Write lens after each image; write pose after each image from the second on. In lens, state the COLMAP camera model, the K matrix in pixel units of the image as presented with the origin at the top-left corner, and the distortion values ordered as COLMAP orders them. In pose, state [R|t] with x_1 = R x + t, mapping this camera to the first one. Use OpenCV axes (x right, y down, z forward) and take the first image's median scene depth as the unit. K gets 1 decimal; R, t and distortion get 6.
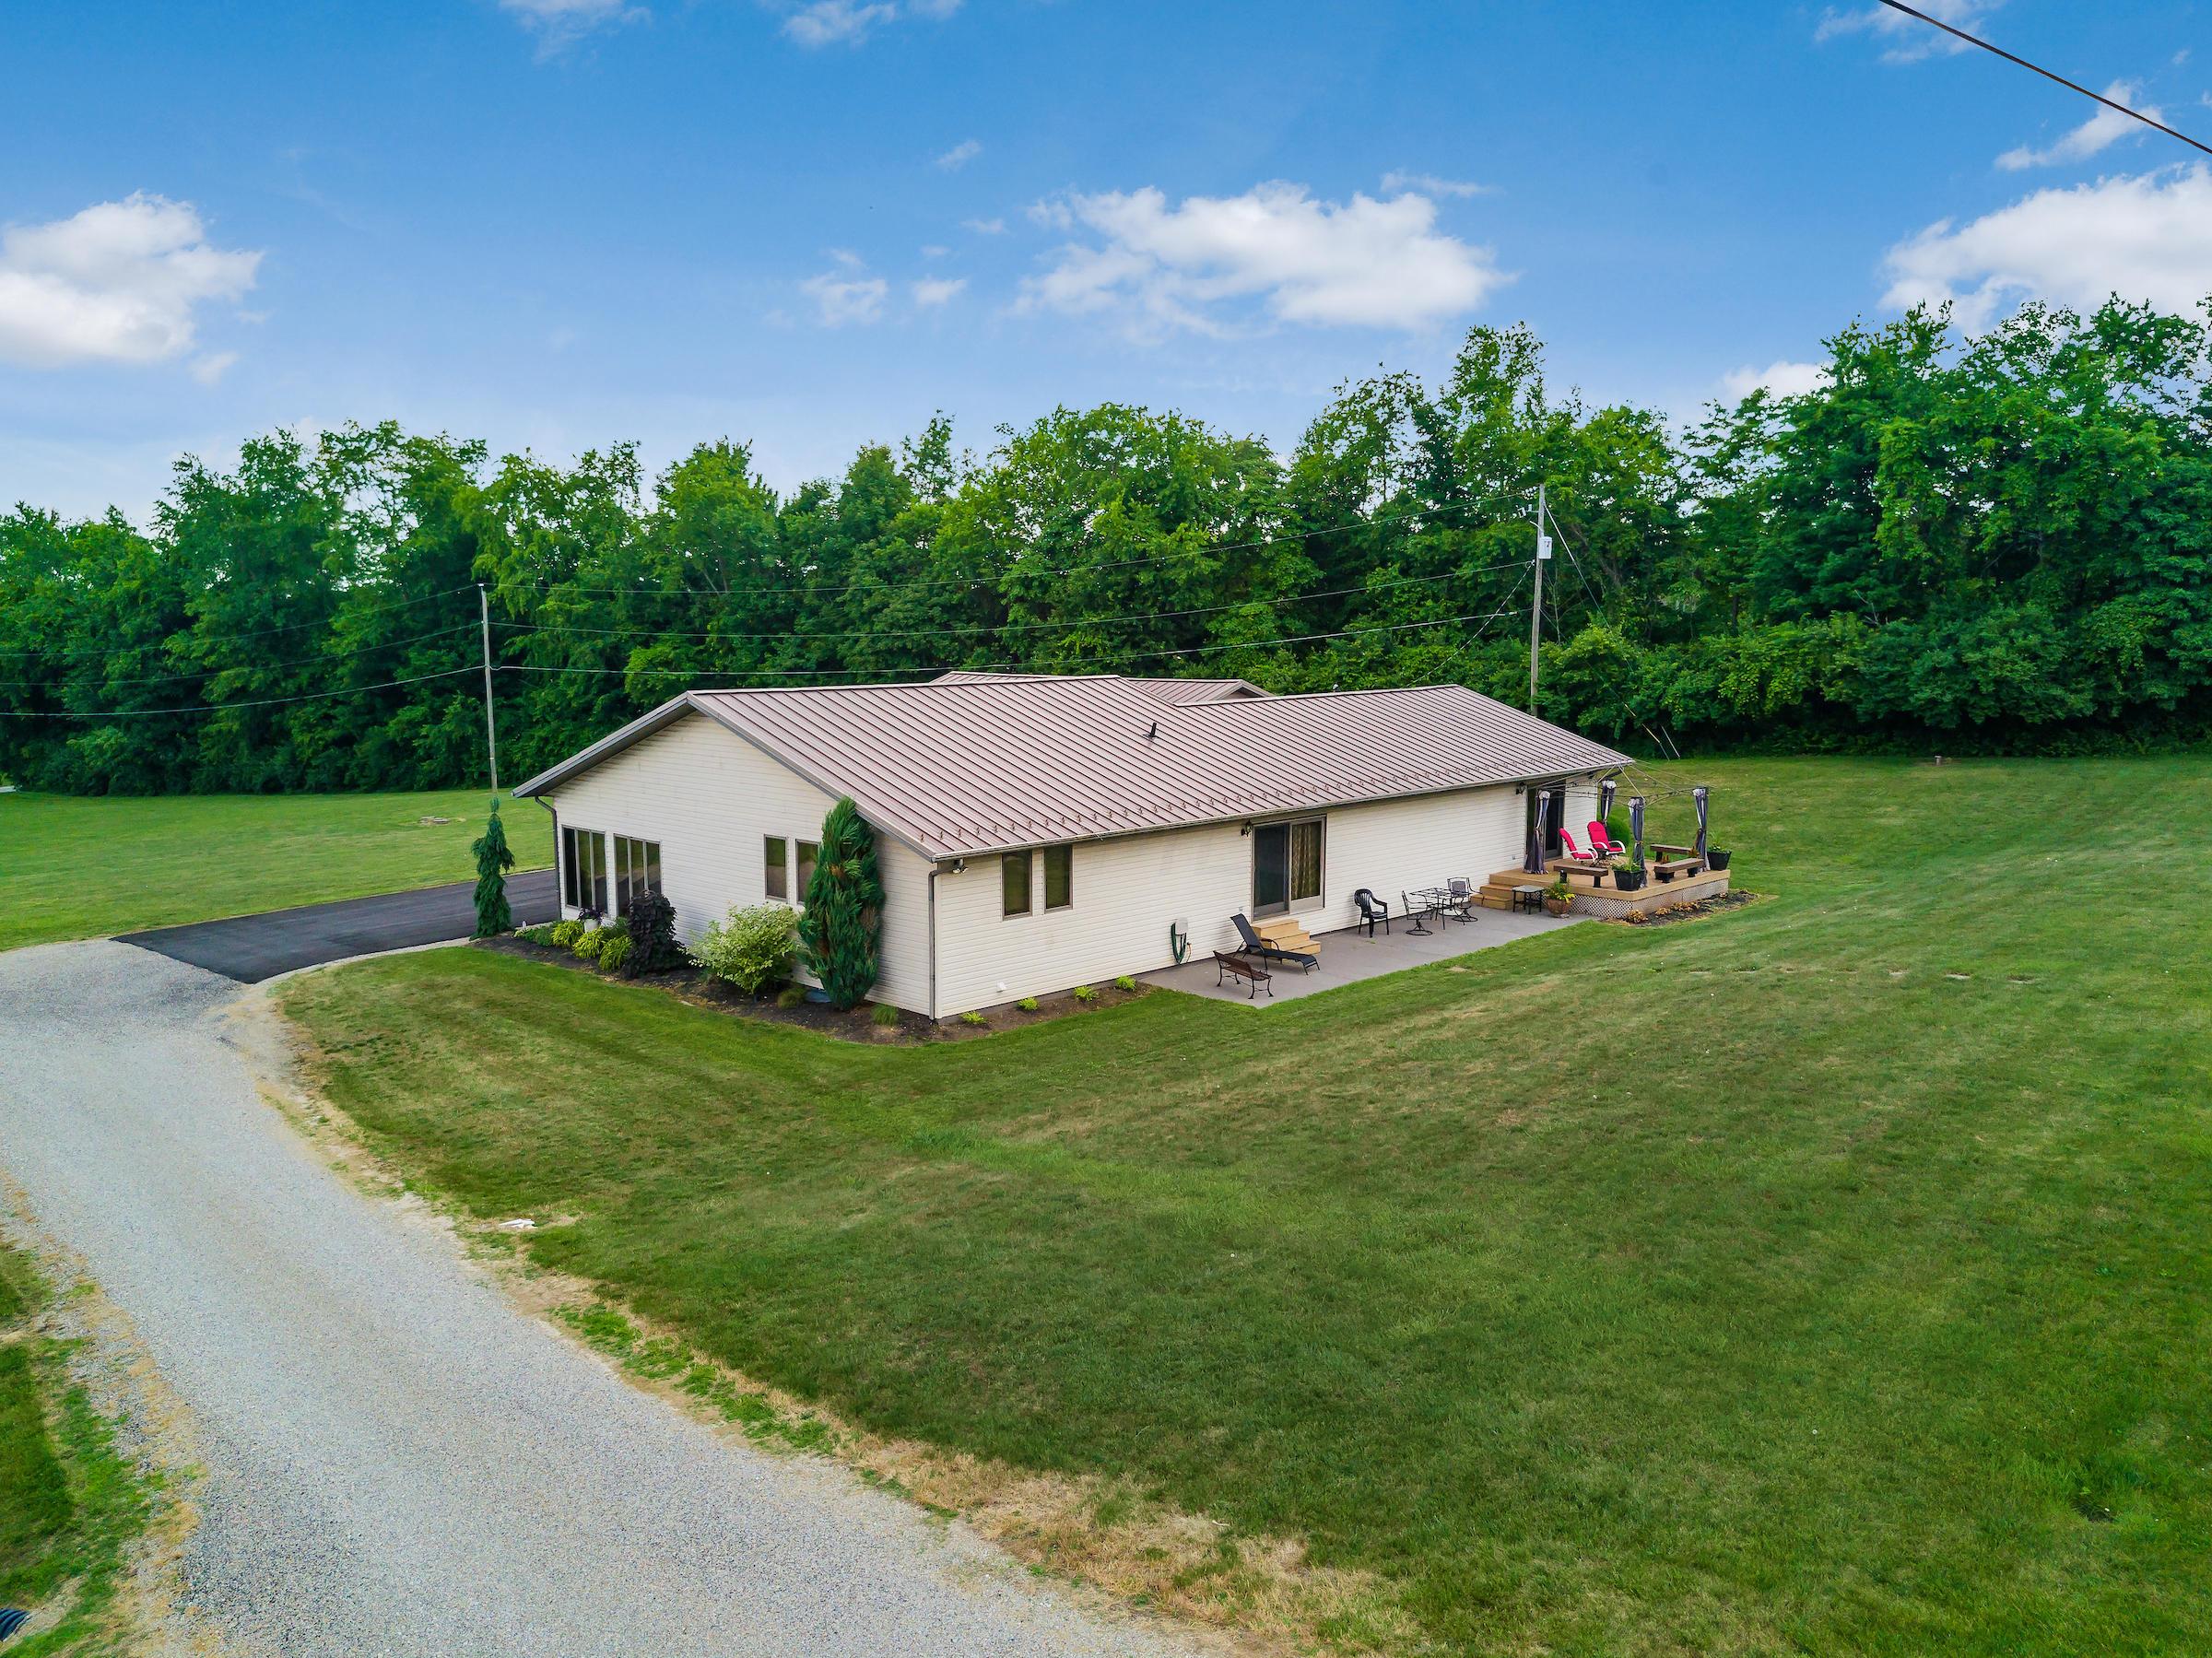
lens RADIAL K [[1713.3, 0, 1115.9], [0, 1713.3, 808.8], [0, 0, 1]] dist [0.004682, 0.026489]
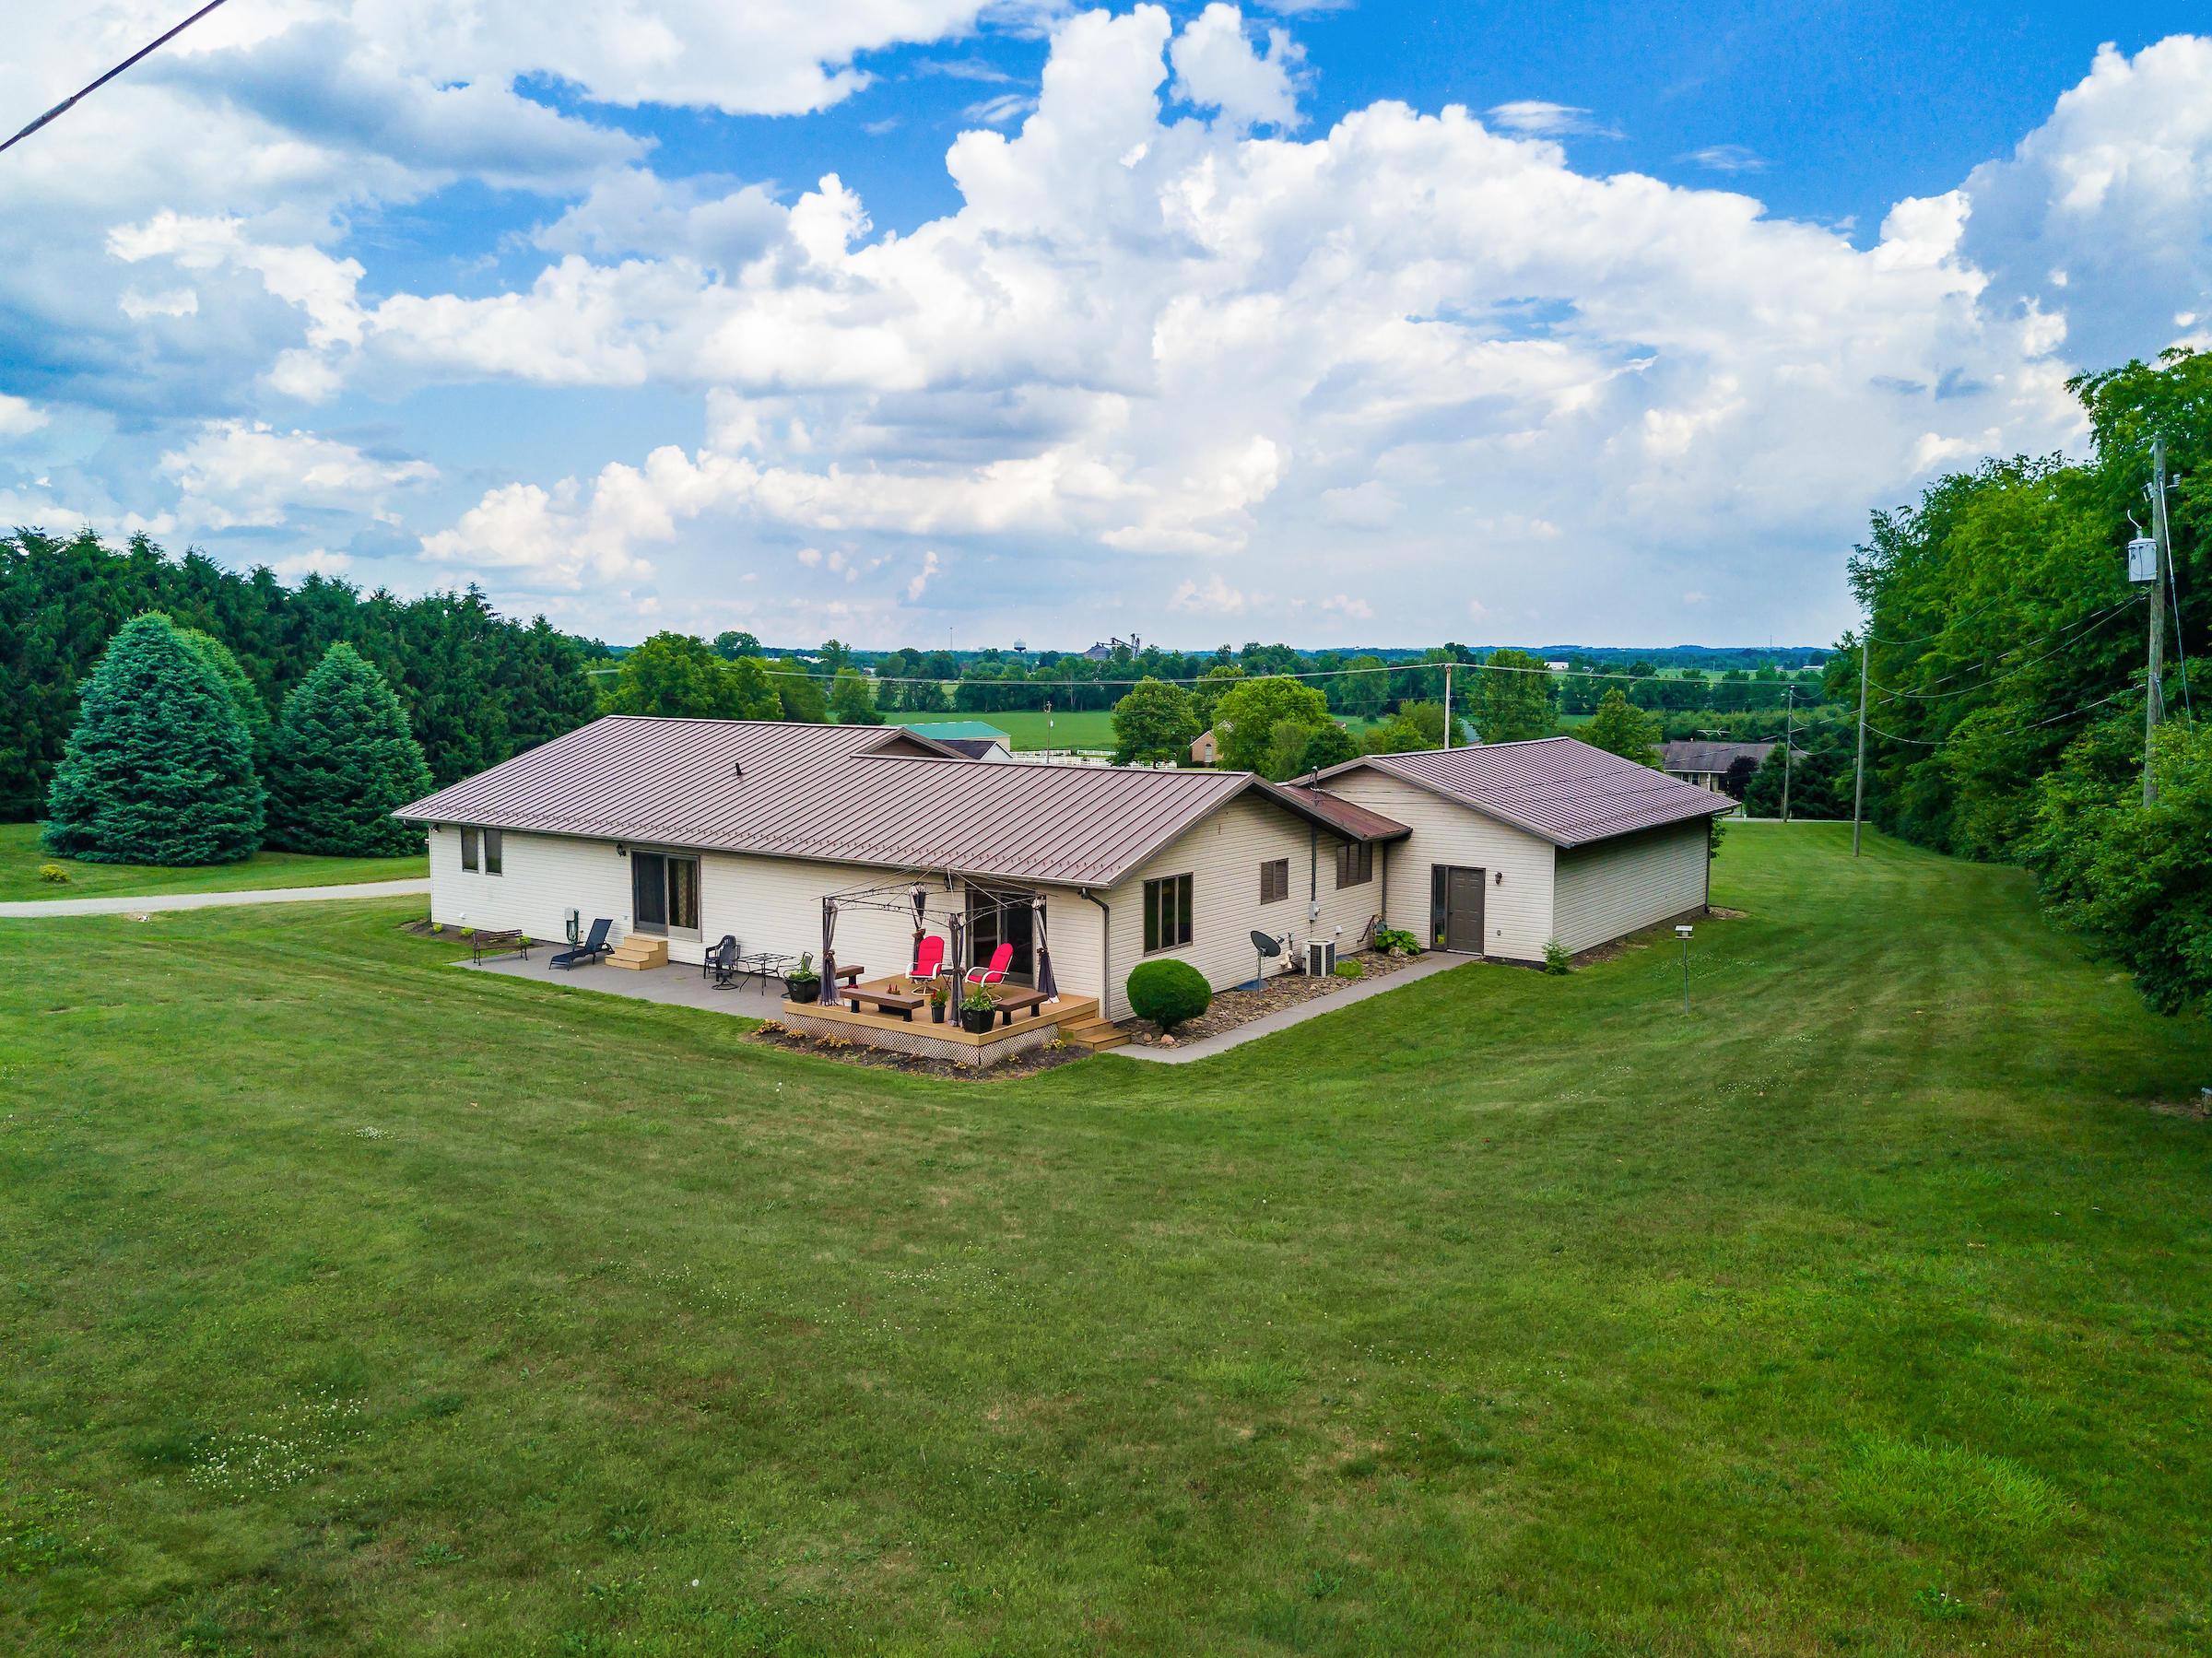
lens RADIAL K [[1713.3, 0, 1092.0], [0, 1713.3, 831.3], [0, 0, 1]] dist [0.004682, 0.026489]
pose [[0.148557, 0.095635, -0.984269, 1.363689], [-0.126702, 0.988950, 0.076967, -0.142040], [0.980754, 0.113275, 0.159032, 1.174479]]
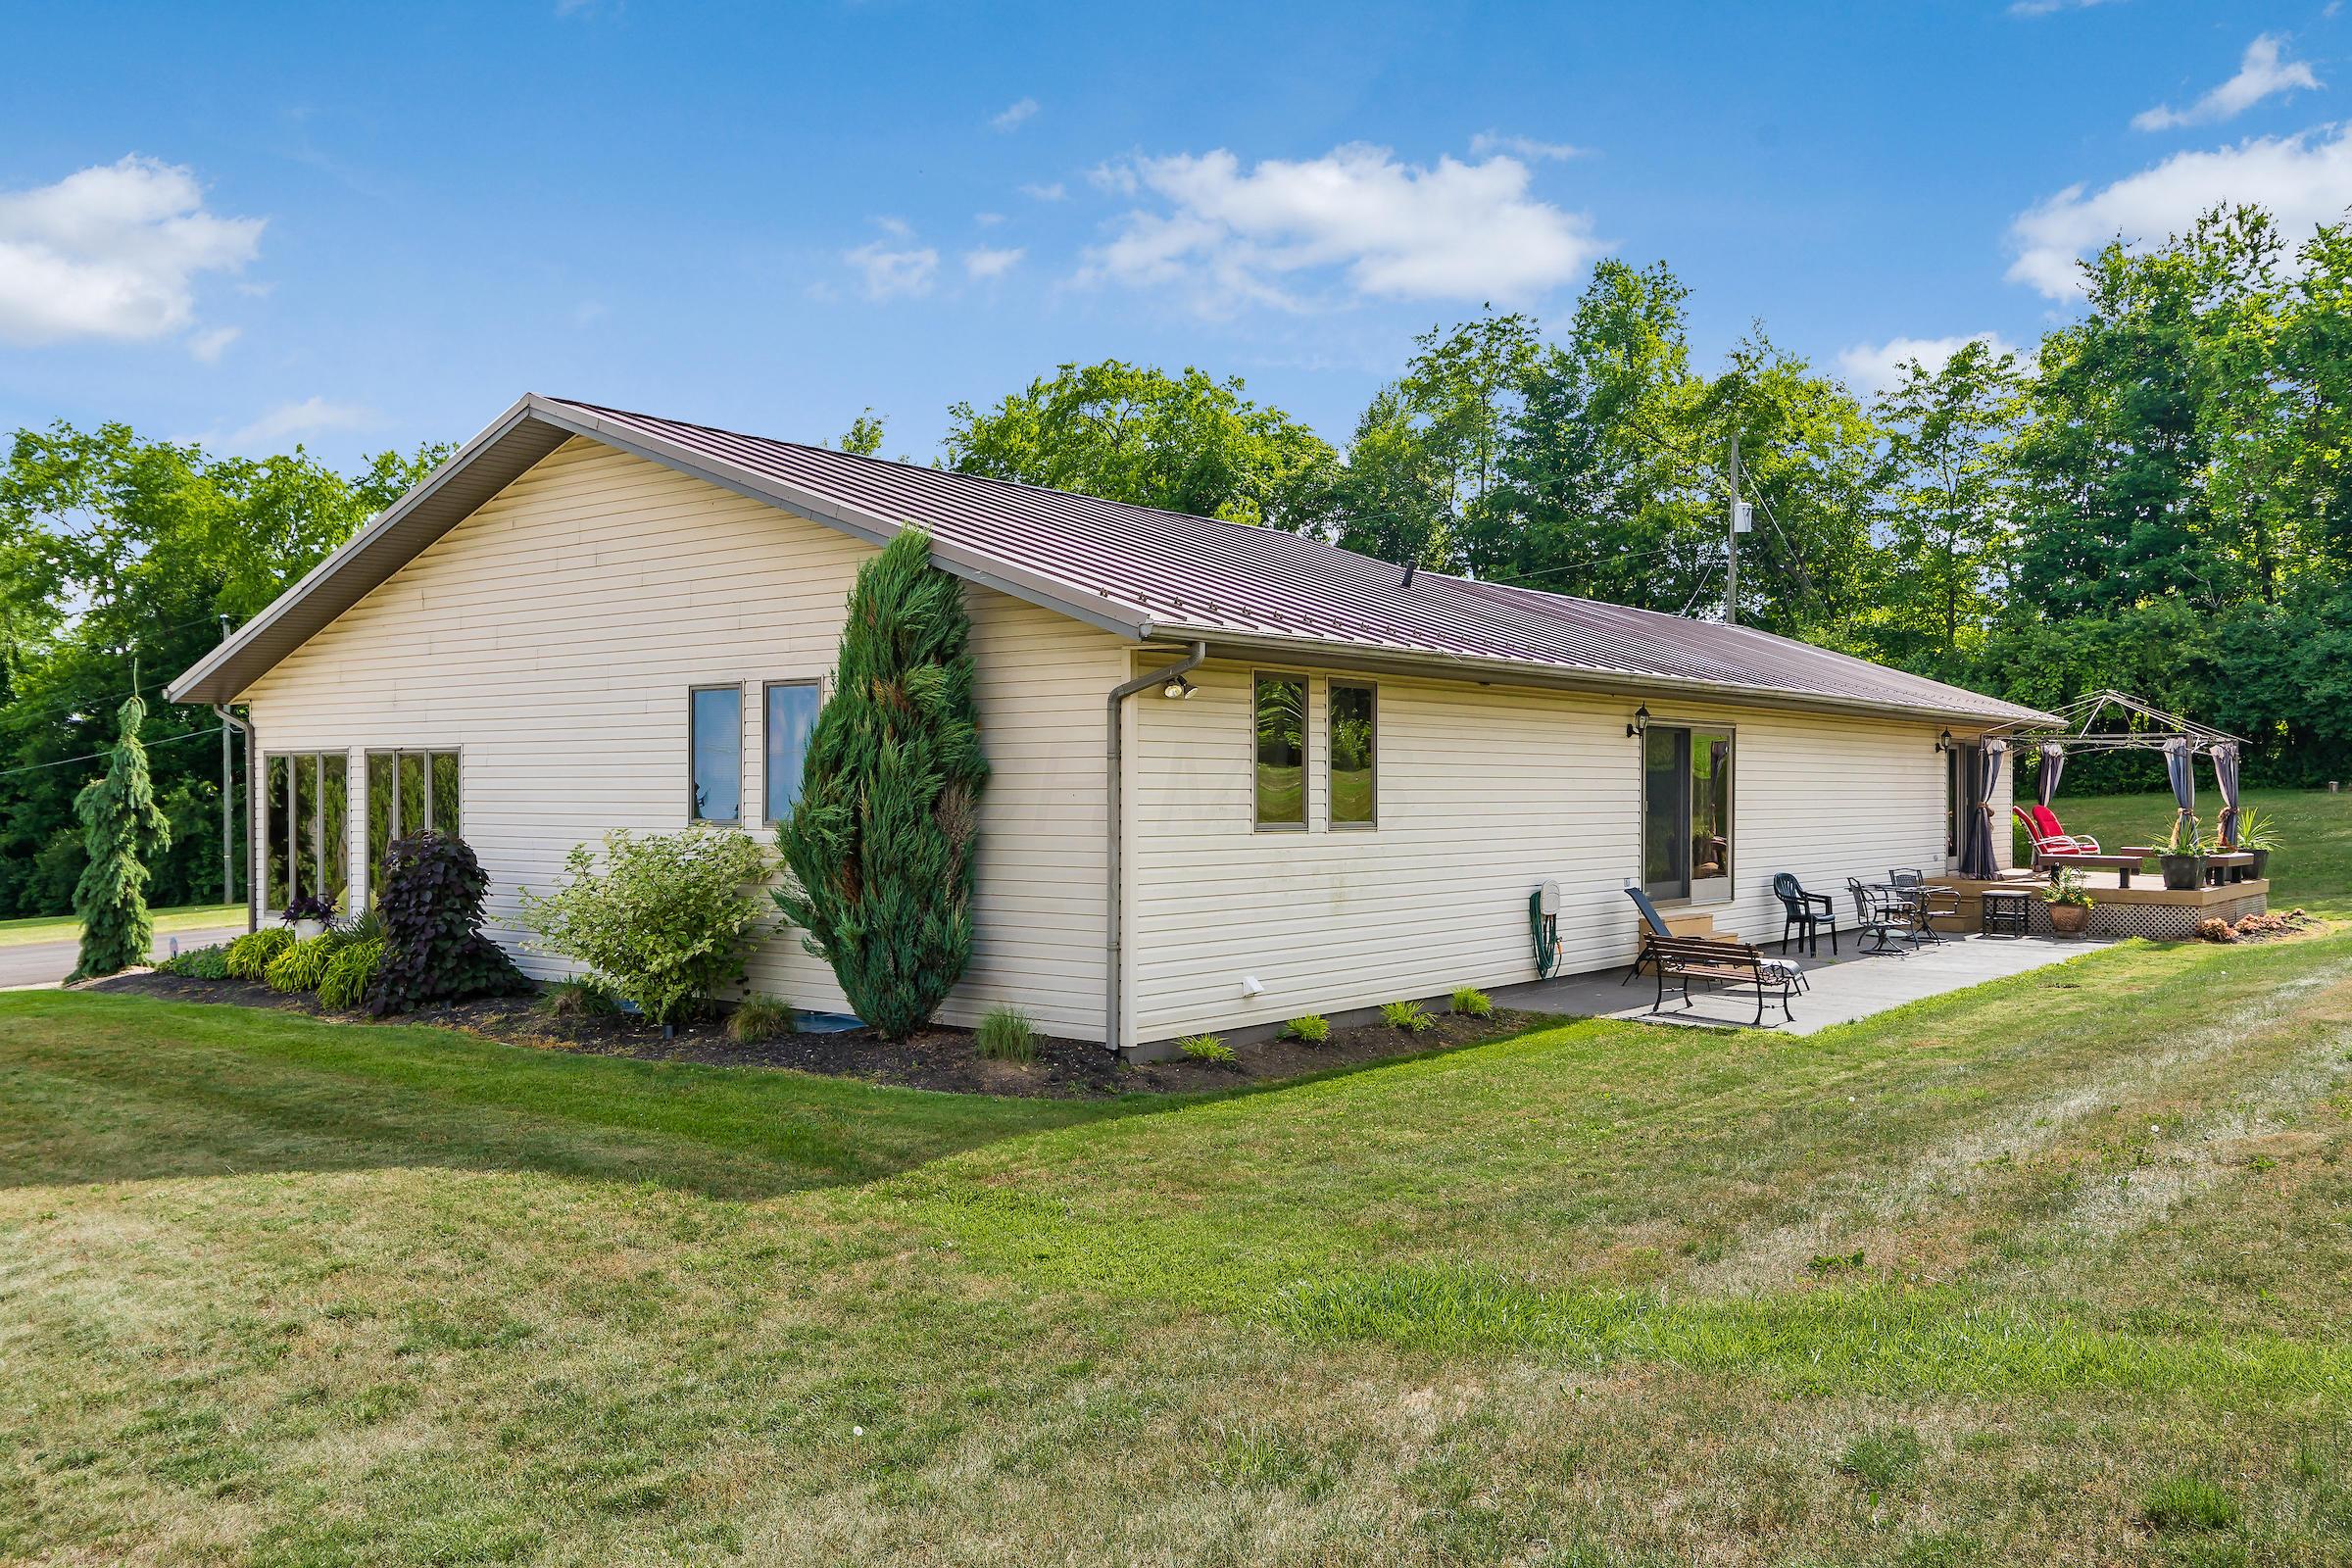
lens RADIAL K [[1894.1, 0, 1180.8], [0, 1894.1, 783.2], [0, 0, 1]] dist [-0.017858, 0.019587]
pose [[0.995291, -0.000108, 0.096931, -0.119077], [0.012096, 0.992321, -0.123095, 0.101342], [-0.096173, 0.123688, 0.987650, 0.470725]]
